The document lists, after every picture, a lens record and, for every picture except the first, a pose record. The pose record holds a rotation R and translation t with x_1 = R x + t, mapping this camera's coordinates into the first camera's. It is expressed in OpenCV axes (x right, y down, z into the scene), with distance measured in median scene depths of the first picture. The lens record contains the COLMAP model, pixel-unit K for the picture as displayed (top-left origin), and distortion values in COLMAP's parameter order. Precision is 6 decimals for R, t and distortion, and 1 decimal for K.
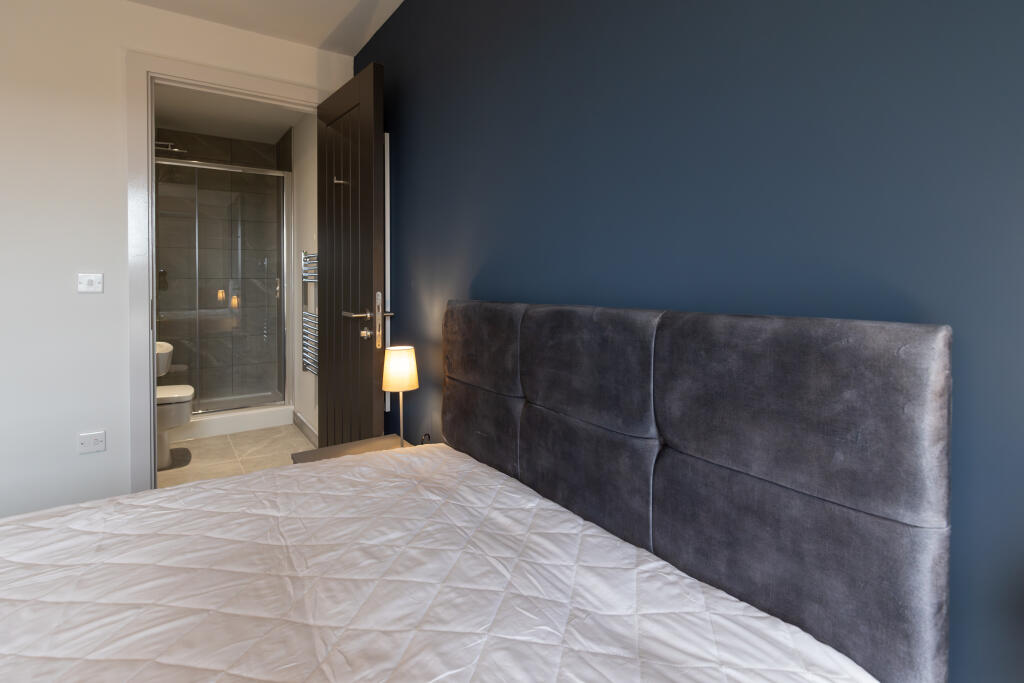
lens RADIAL K [[504.7, 0, 506.0], [0, 504.7, 300.4], [0, 0, 1]] dist [-0.001281, -0.000430]
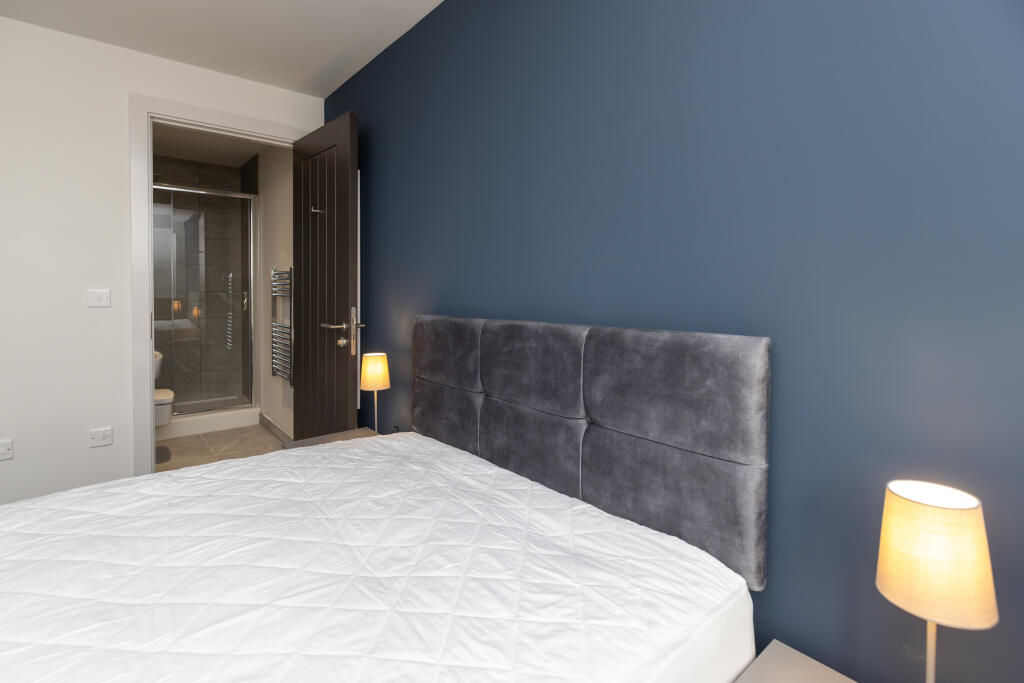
lens RADIAL K [[479.2, 0, 479.9], [0, 479.2, 313.3], [0, 0, 1]] dist [0.000472, -0.000078]
pose [[0.996932, 0.004771, 0.078132, -0.088443], [-0.005181, 0.999974, 0.005046, -0.017905], [-0.078106, -0.005435, 0.996930, -0.272241]]
